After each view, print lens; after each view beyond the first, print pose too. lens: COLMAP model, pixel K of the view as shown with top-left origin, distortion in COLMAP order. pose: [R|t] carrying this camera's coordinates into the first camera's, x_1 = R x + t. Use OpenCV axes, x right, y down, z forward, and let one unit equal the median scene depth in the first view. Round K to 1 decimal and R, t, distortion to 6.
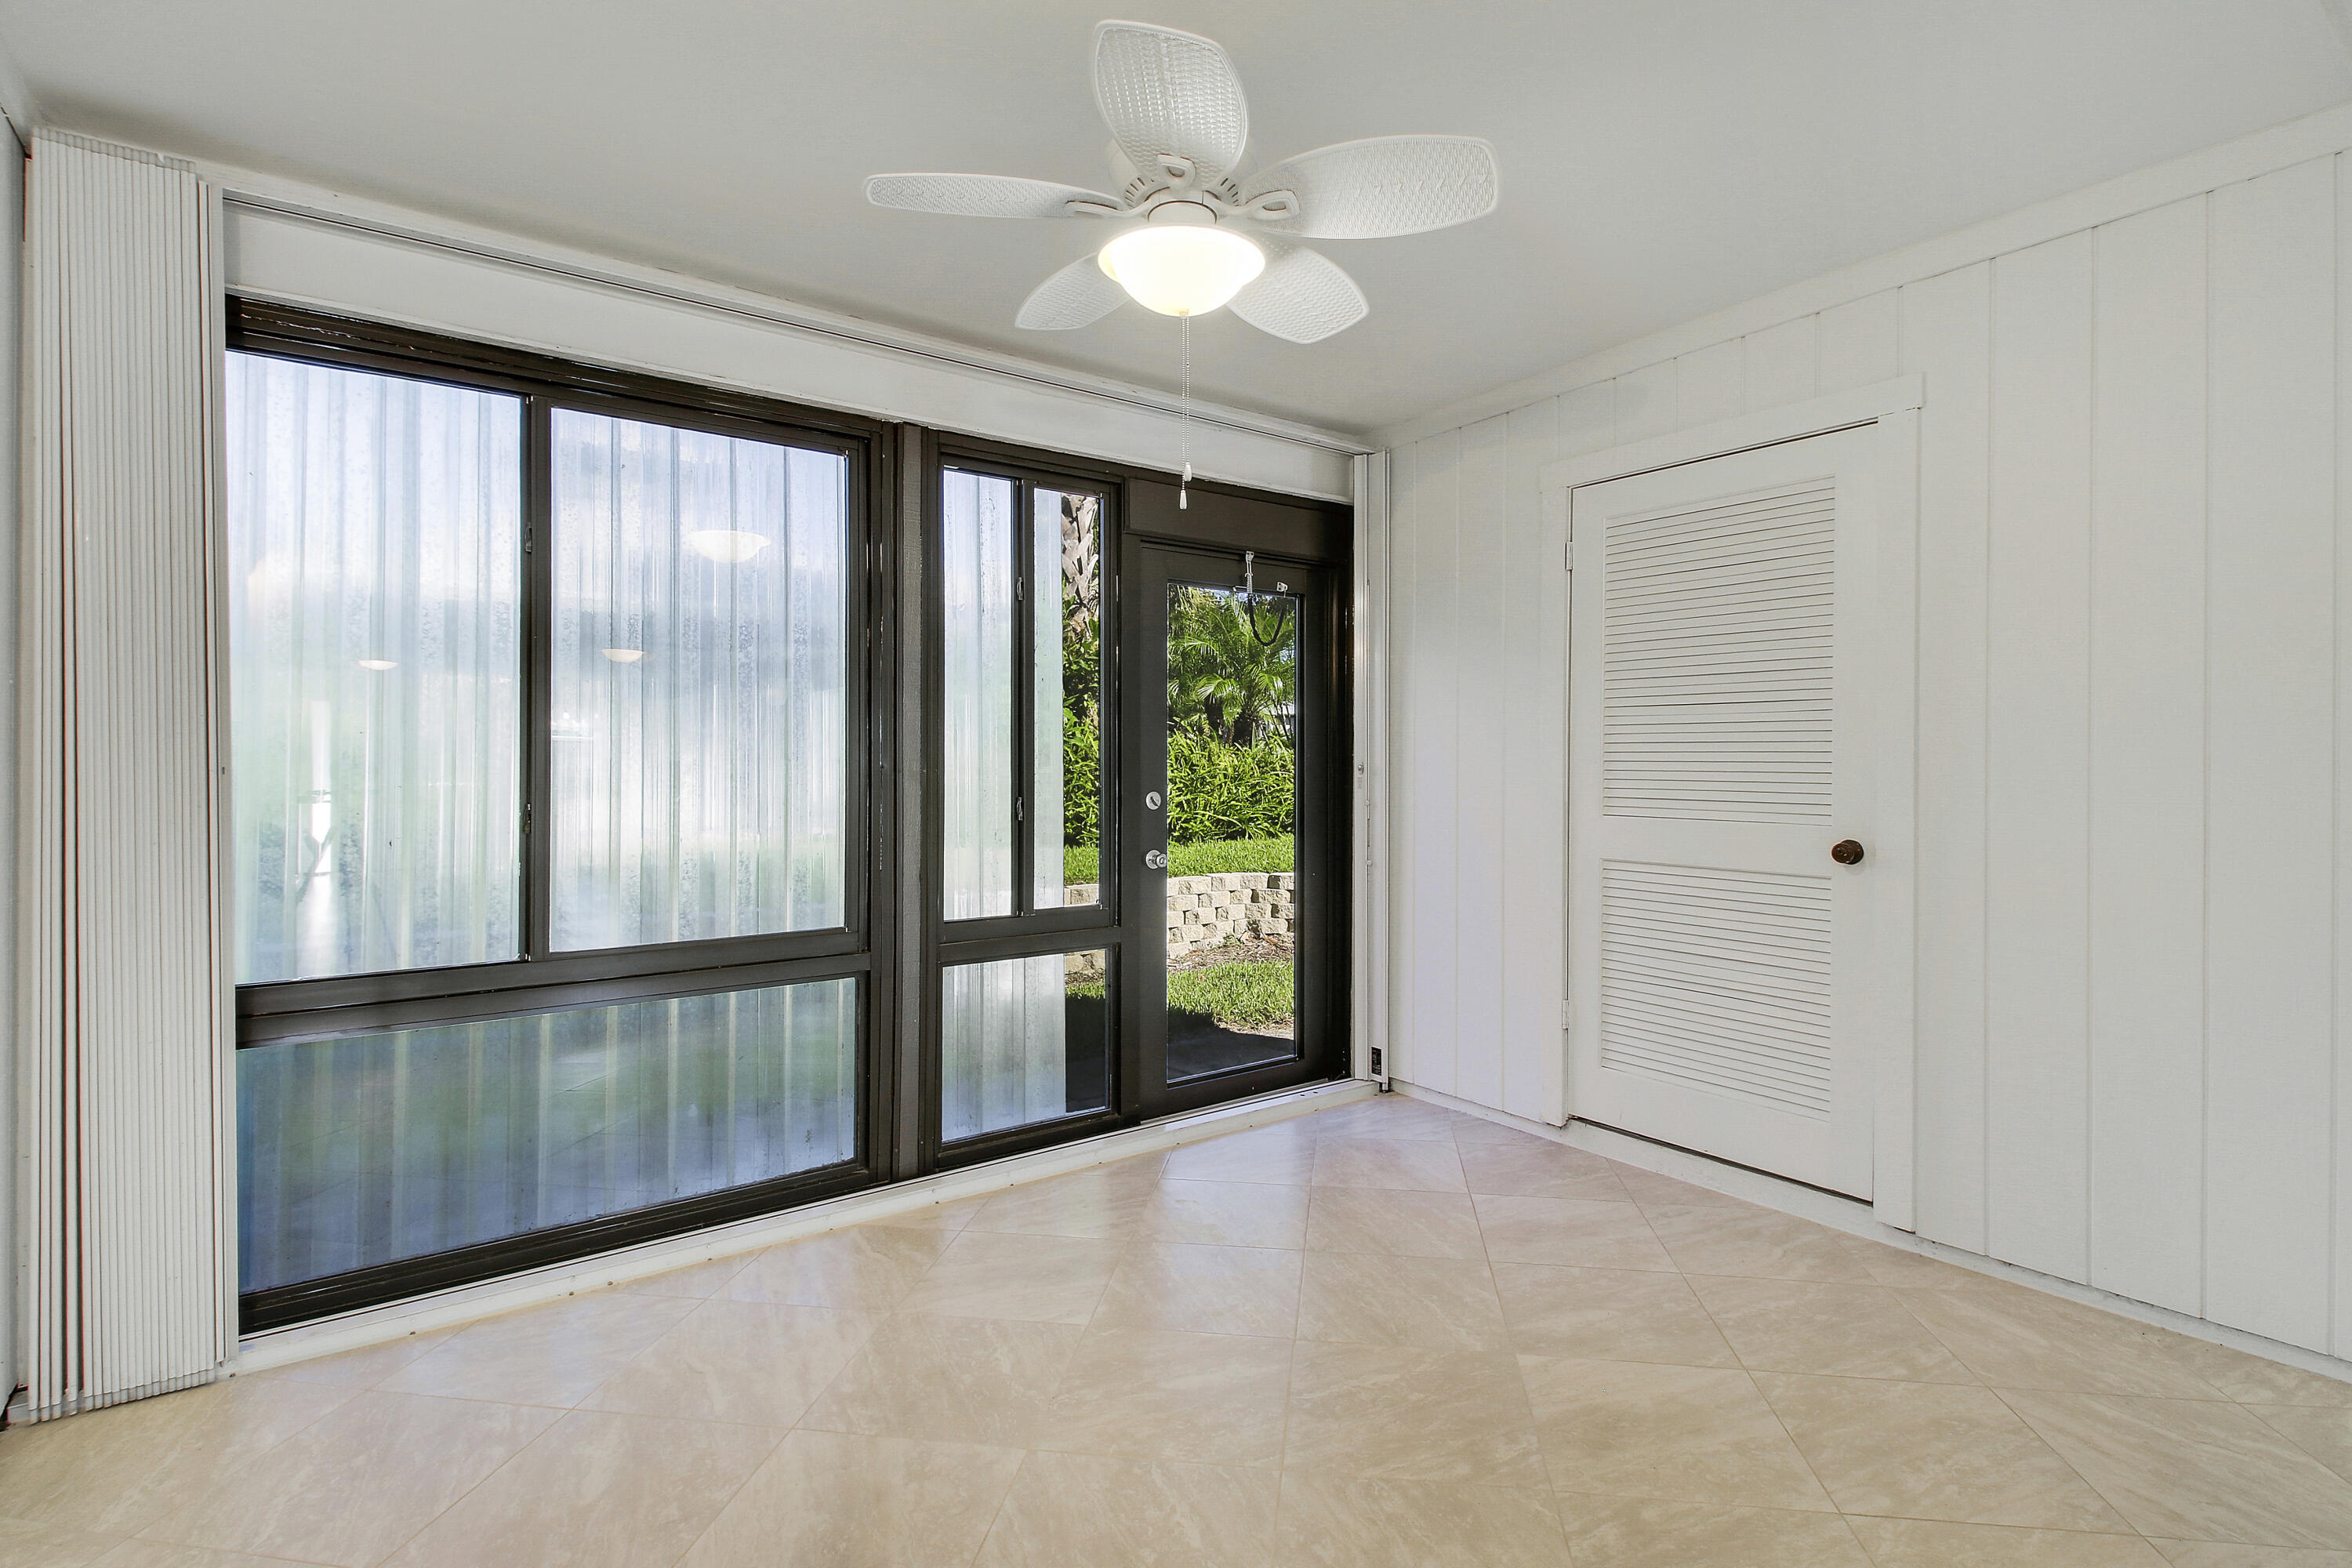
lens RADIAL K [[1088.9, 0, 1178.5], [0, 1088.9, 770.3], [0, 0, 1]] dist [-0.001033, -0.012369]
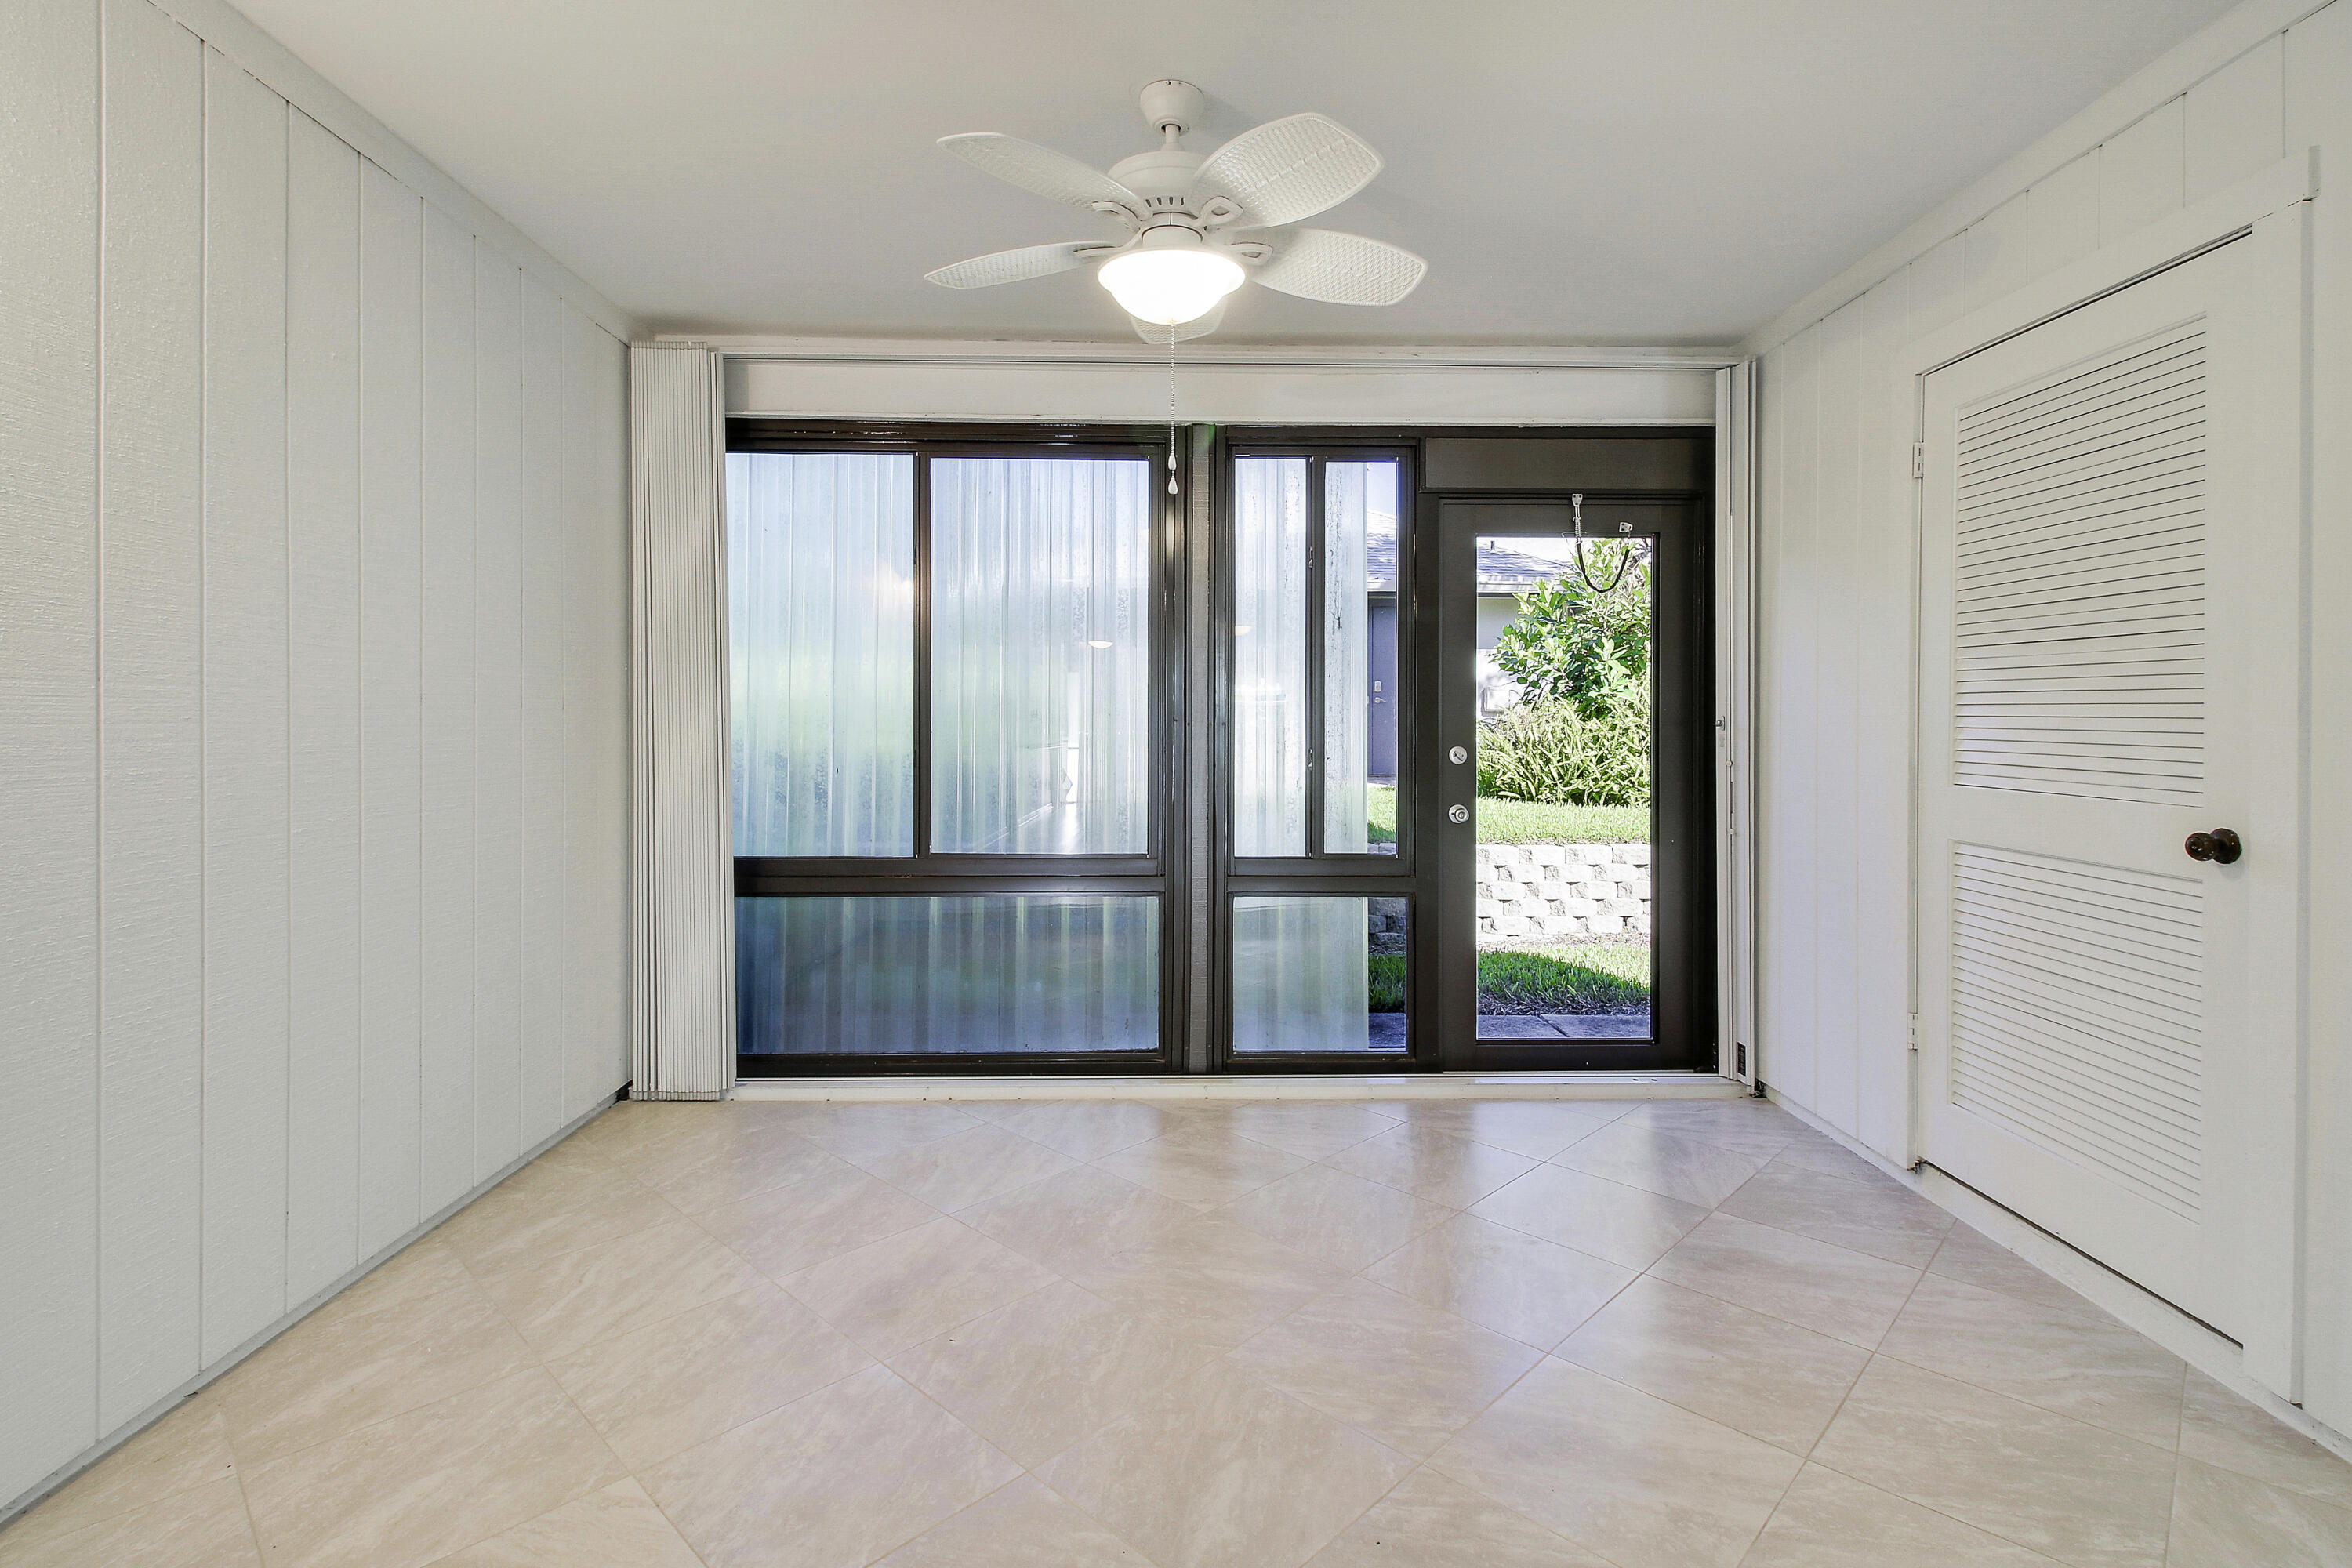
lens RADIAL K [[1089.8, 0, 1216.6], [0, 1089.8, 723.9], [0, 0, 1]] dist [-0.000605, -0.012883]
pose [[0.826288, 0.006618, -0.563210, 0.393450], [-0.007276, 0.999973, 0.001076, 0.000383], [0.563202, 0.003209, 0.826313, 0.048148]]
